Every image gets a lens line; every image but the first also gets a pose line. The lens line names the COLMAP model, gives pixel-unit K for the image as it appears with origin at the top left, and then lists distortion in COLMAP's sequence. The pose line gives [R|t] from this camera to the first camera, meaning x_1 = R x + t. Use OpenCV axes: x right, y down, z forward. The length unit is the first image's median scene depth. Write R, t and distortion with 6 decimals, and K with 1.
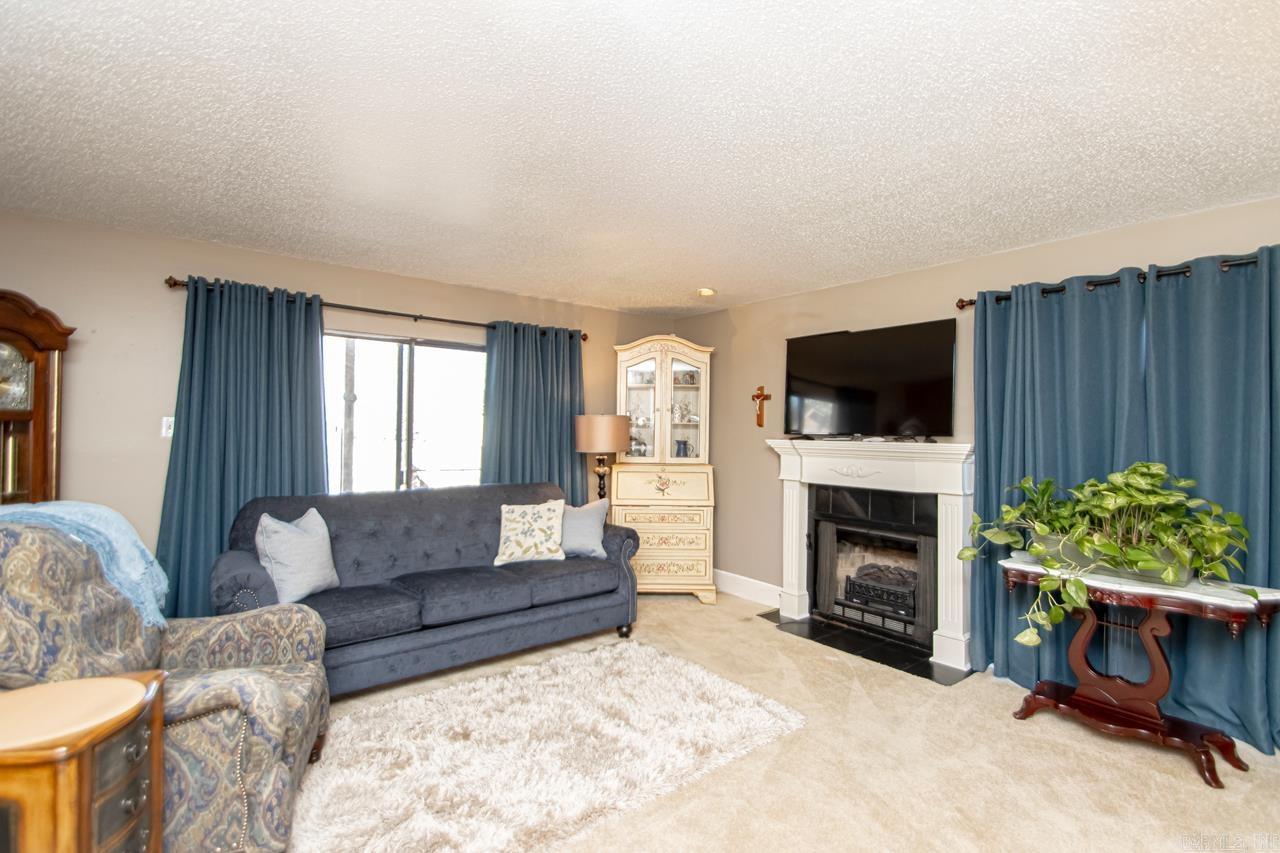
lens RADIAL K [[568.3, 0, 668.5], [0, 568.3, 423.6], [0, 0, 1]] dist [0.000167, -0.009906]
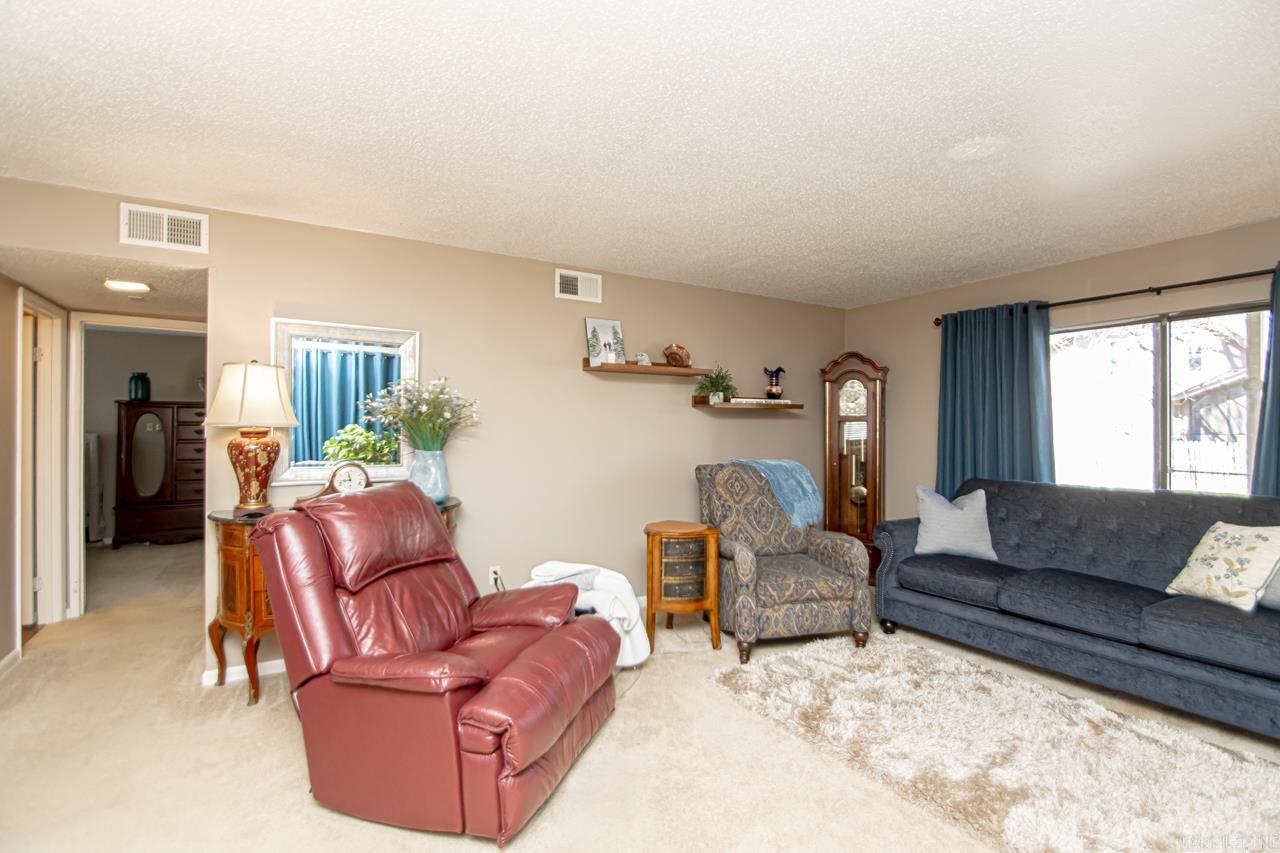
lens RADIAL K [[581.0, 0, 655.2], [0, 581.0, 426.7], [0, 0, 1]] dist [0.001370, -0.000209]
pose [[-0.109915, -0.020059, -0.993739, 0.555714], [0.015152, 0.999646, -0.021854, 0.029427], [0.993825, -0.017459, -0.109573, 0.391121]]
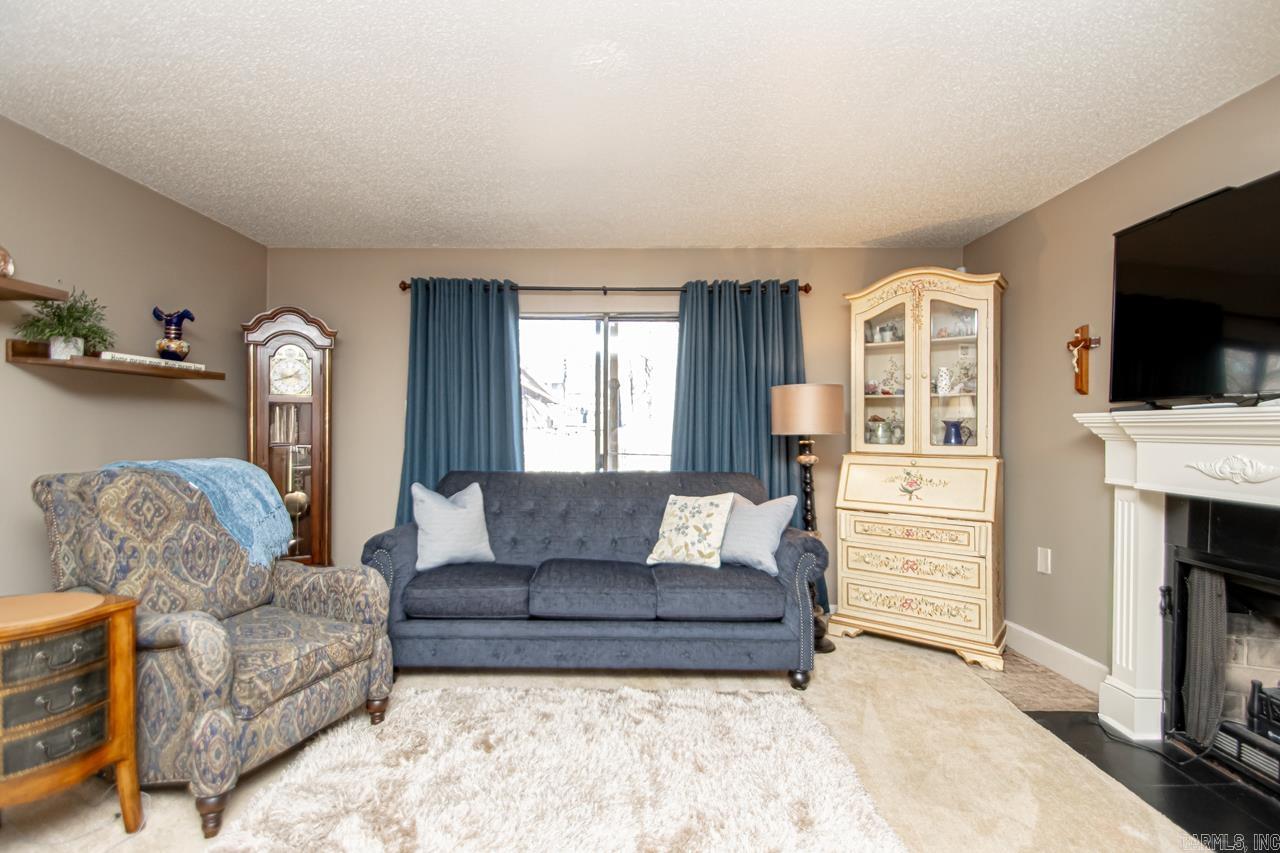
lens RADIAL K [[615.5, 0, 624.8], [0, 615.5, 421.2], [0, 0, 1]] dist [0.005249, -0.013476]
pose [[0.767966, -0.010174, -0.640410, 0.260398], [0.012720, 0.999919, -0.000632, 0.034751], [0.640365, -0.007660, 0.768033, 0.263181]]
